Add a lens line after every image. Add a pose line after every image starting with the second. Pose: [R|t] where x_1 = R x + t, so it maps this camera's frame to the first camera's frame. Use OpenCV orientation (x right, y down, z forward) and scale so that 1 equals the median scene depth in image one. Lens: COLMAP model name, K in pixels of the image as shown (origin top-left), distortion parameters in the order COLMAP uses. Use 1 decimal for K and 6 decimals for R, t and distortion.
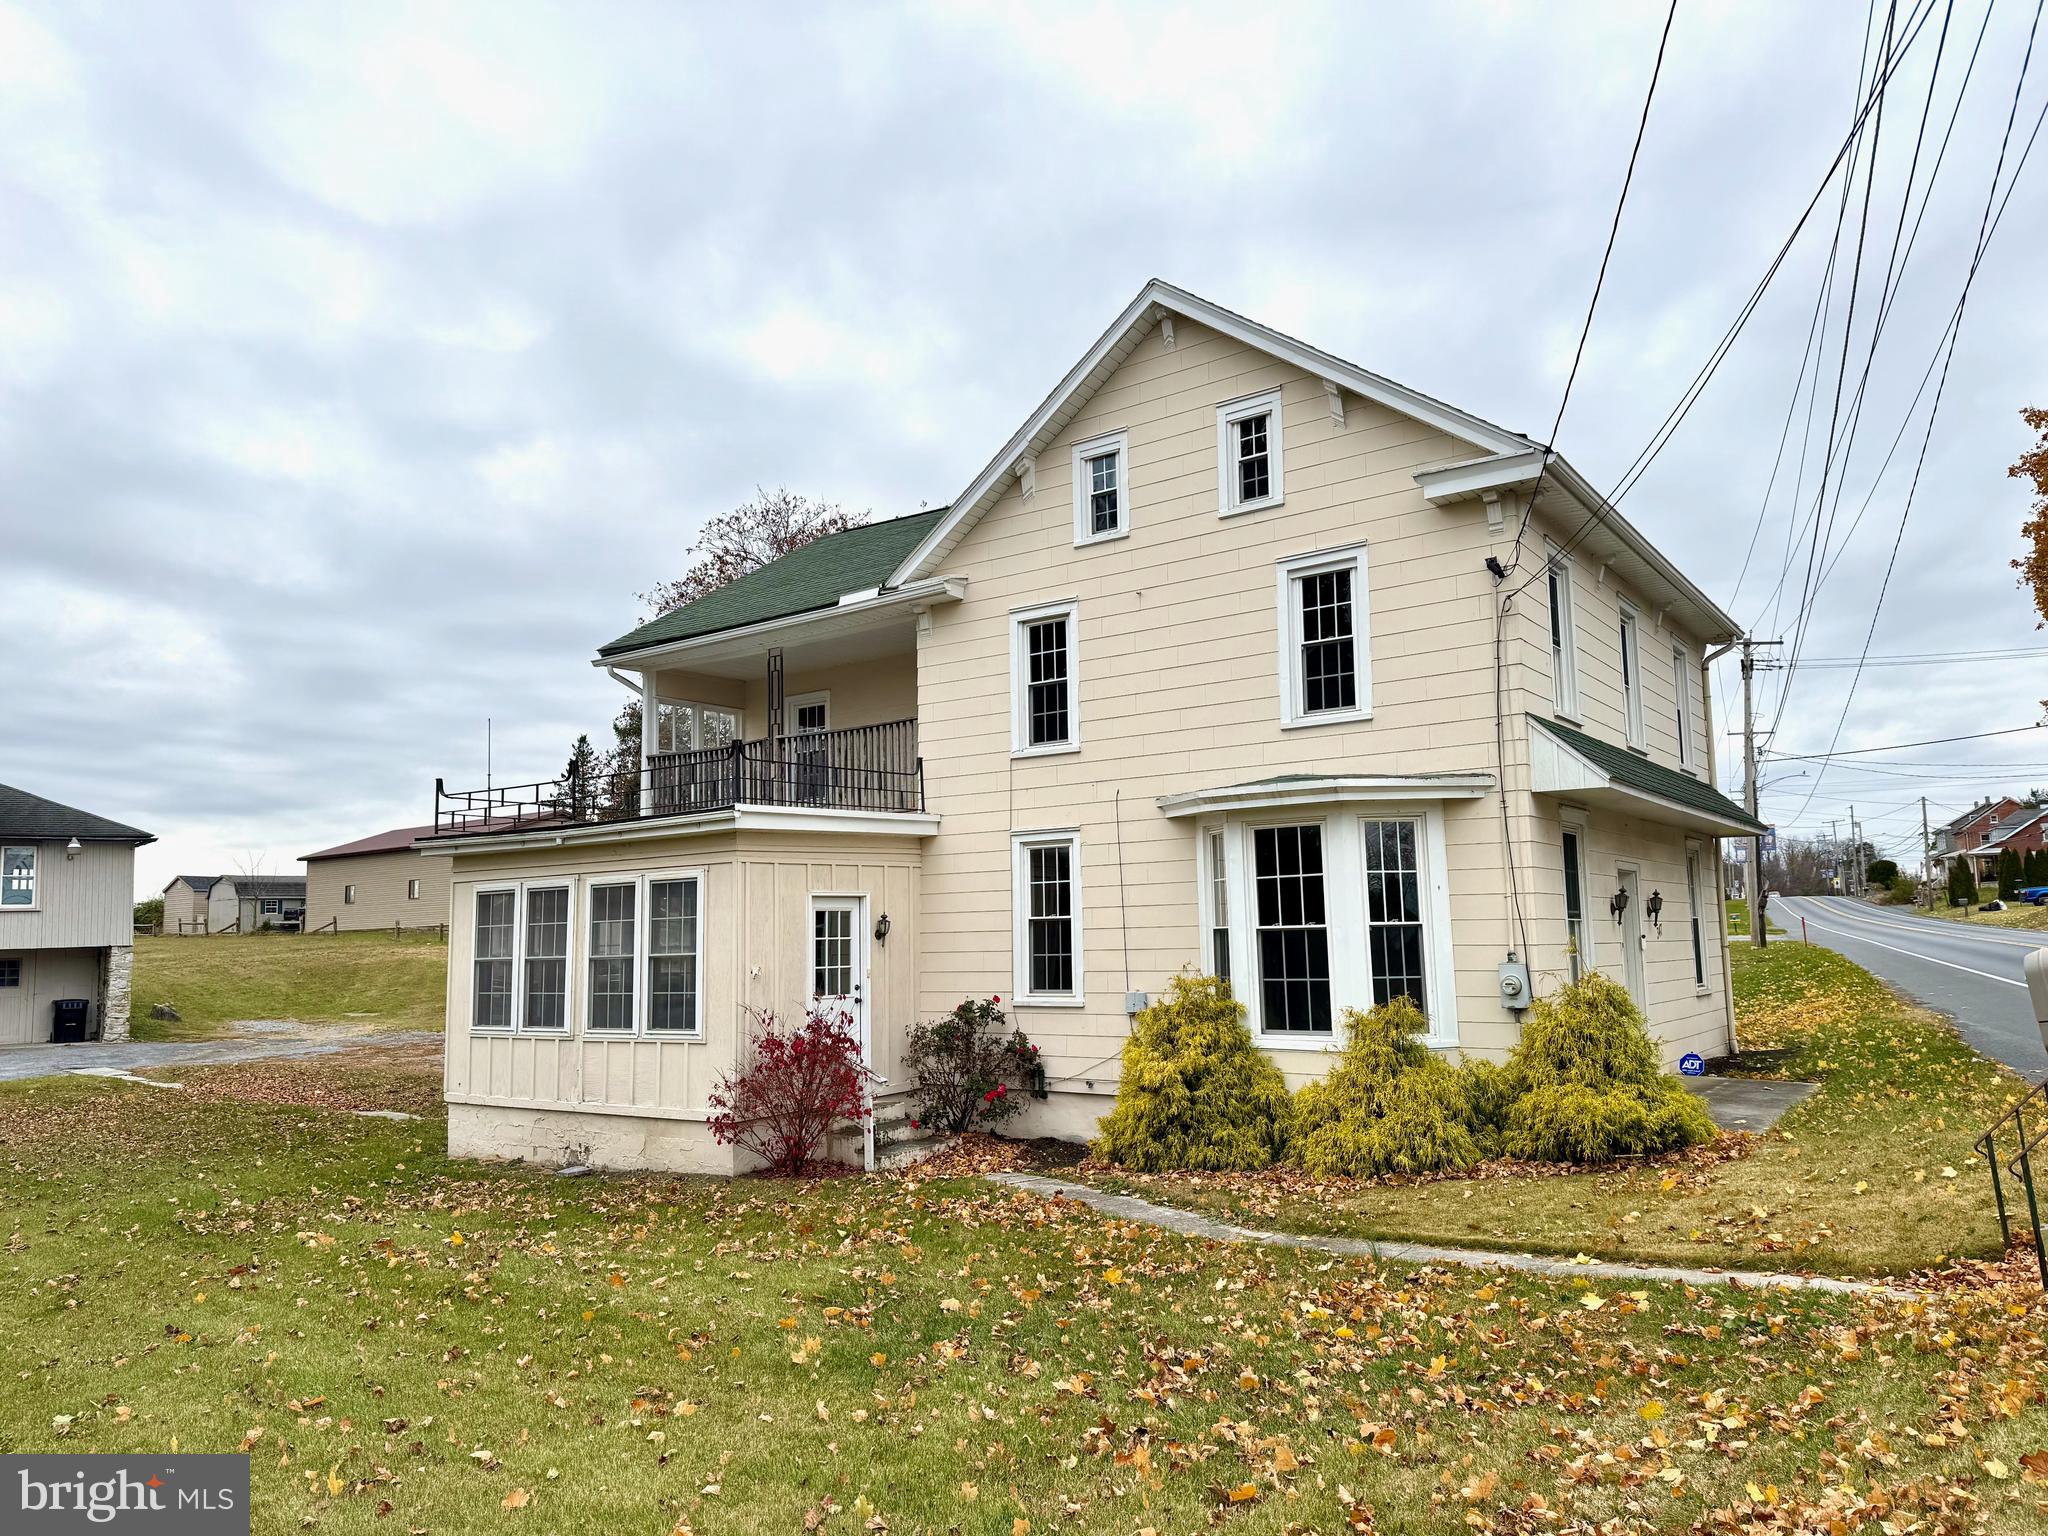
lens RADIAL K [[1442.3, 0, 1024.8], [0, 1442.3, 762.8], [0, 0, 1]] dist [0.069286, -0.077933]
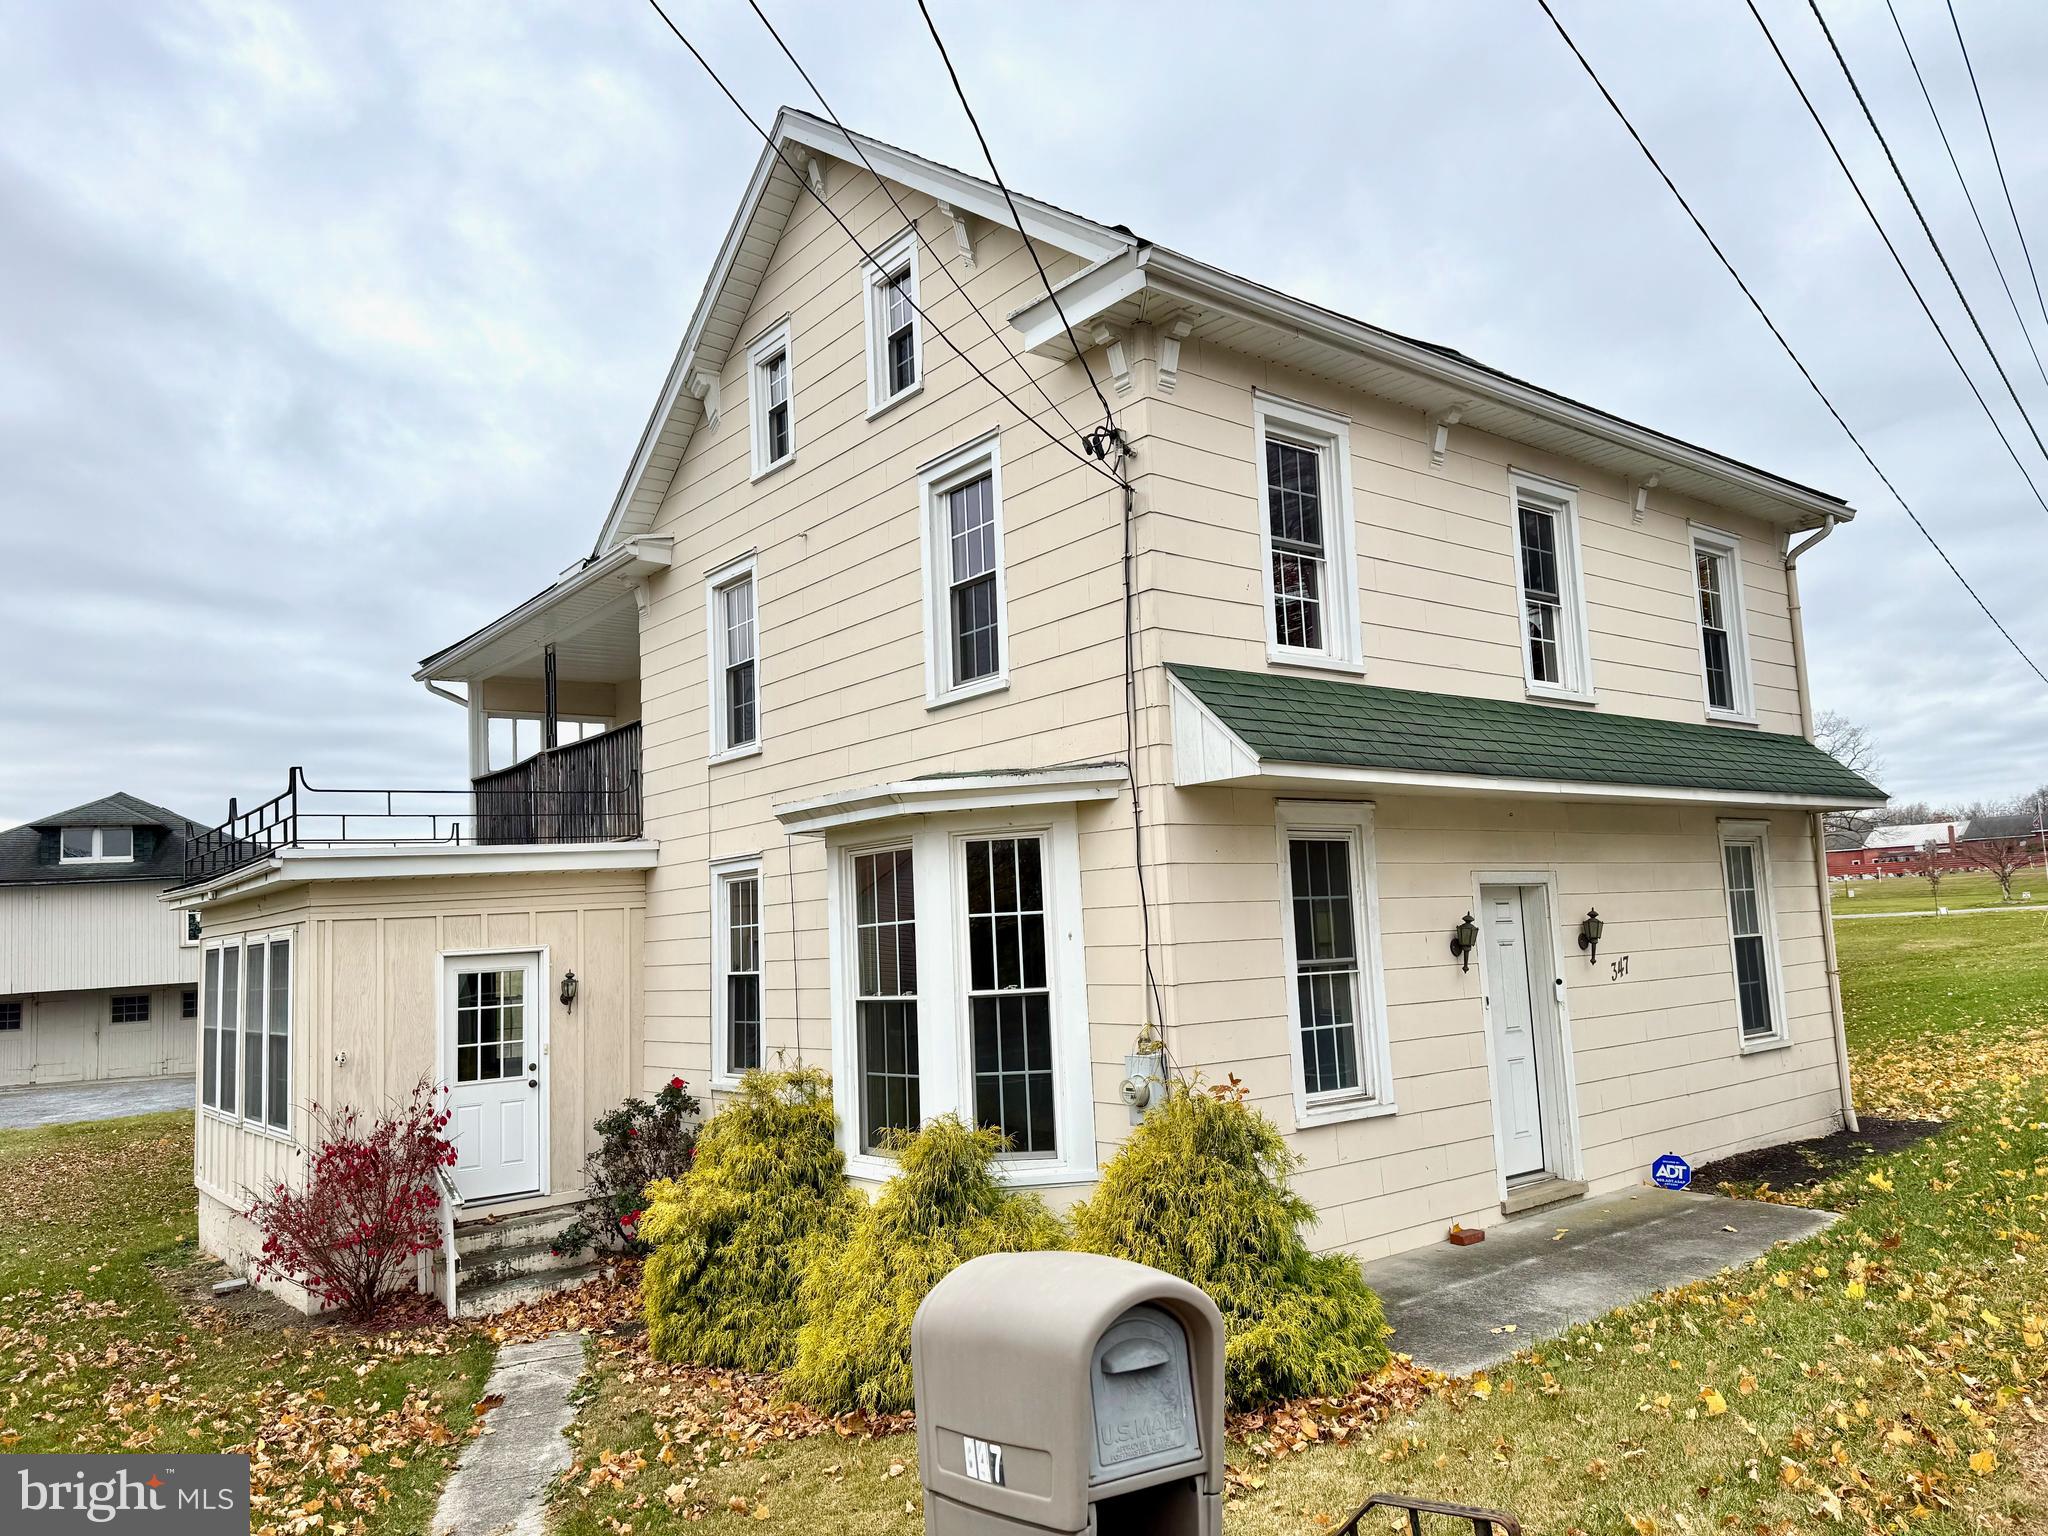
lens RADIAL K [[1442.3, 0, 1043.5], [0, 1442.3, 757.4], [0, 0, 1]] dist [0.069286, -0.077933]
pose [[0.964674, -0.058778, -0.256807, 0.411607], [0.061291, 0.998118, 0.001784, 0.002407], [0.256219, -0.017461, 0.966461, 0.334949]]
